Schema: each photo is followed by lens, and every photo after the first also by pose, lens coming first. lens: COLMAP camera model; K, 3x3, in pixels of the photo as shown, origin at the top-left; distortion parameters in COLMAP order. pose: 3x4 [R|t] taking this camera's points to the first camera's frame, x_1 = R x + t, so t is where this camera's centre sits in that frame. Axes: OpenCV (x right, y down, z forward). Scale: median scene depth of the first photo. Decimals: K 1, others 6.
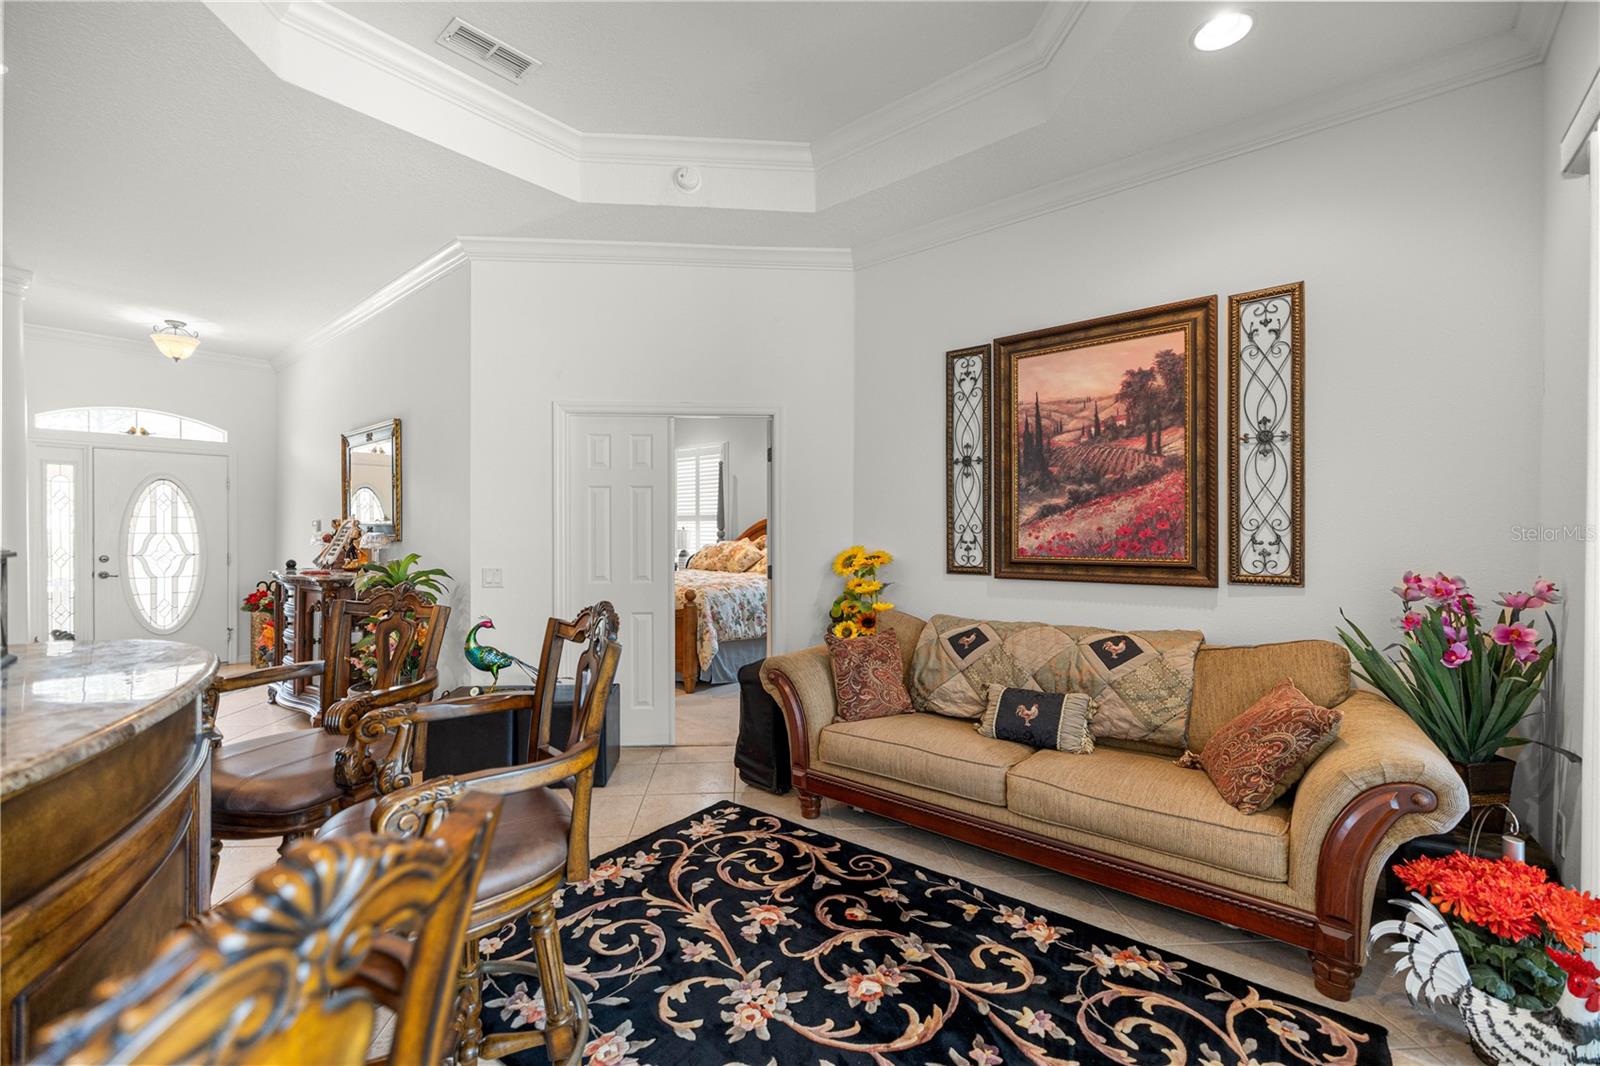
lens RADIAL K [[678.3, 0, 801.7], [0, 678.3, 537.3], [0, 0, 1]] dist [0.003264, 0.000573]
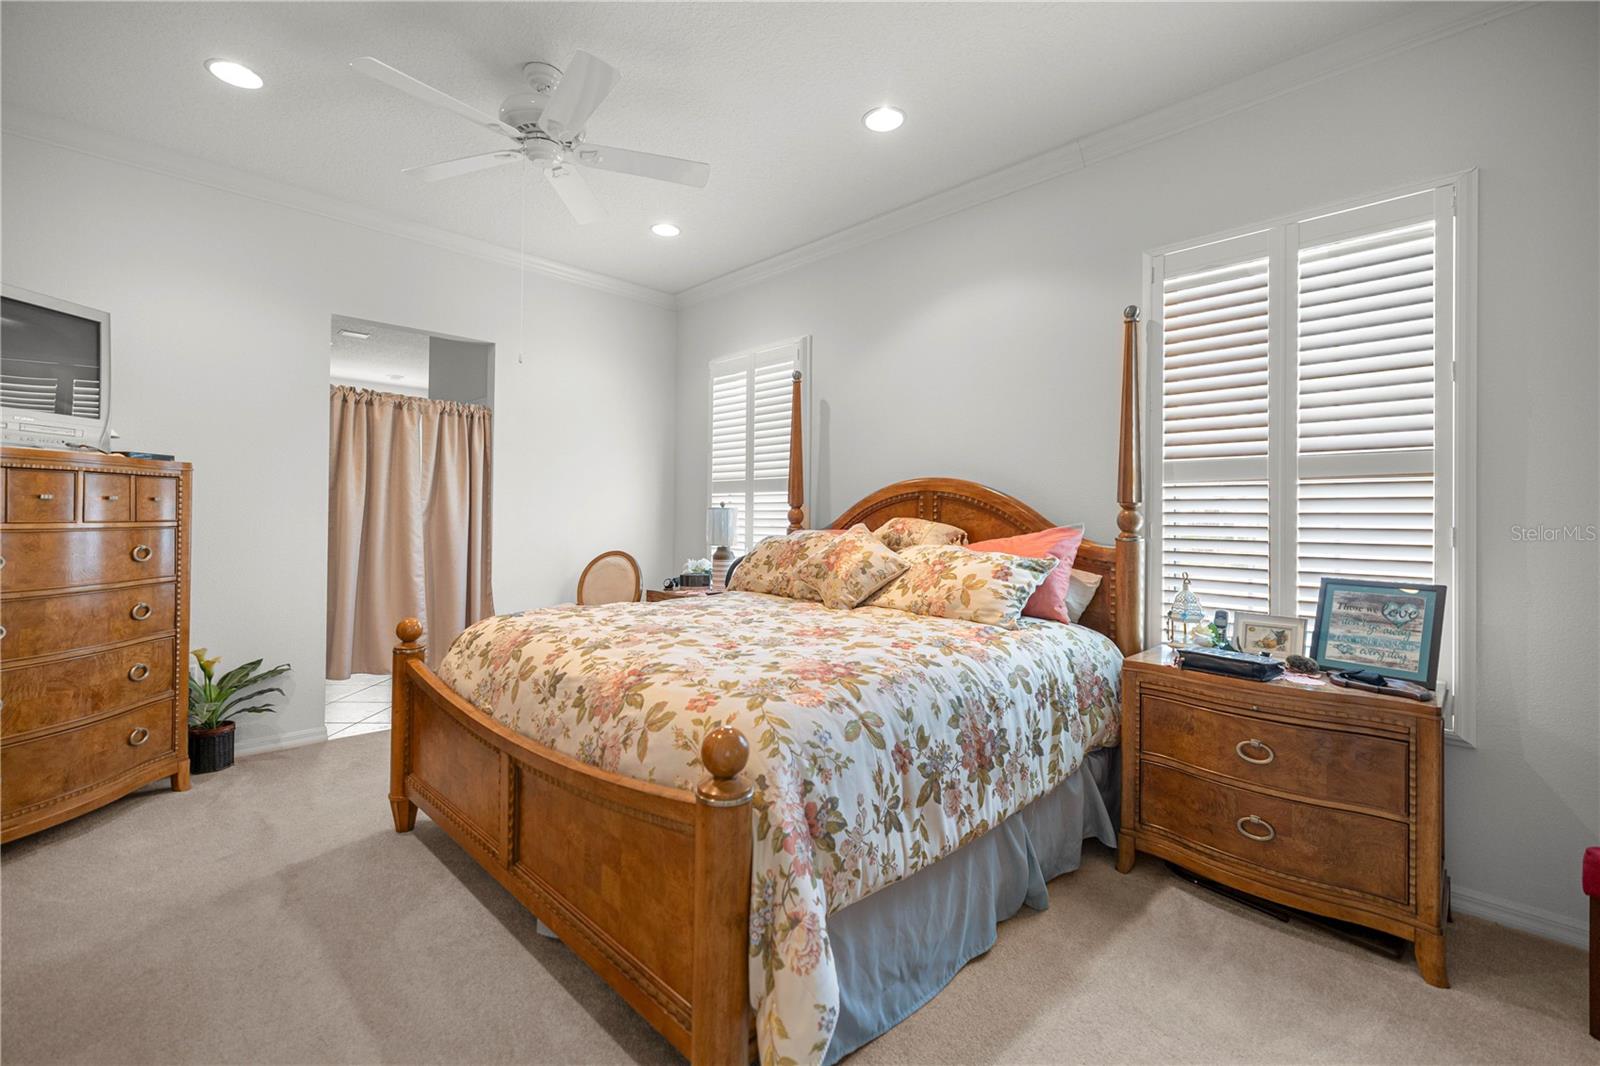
lens RADIAL K [[678.3, 0, 797.8], [0, 678.3, 524.5], [0, 0, 1]] dist [0.003264, 0.000573]
pose [[0.996872, 0.007039, -0.078724, -0.087168], [-0.007171, 0.999973, -0.001398, 0.002179], [0.078712, 0.001958, 0.996896, 0.555859]]
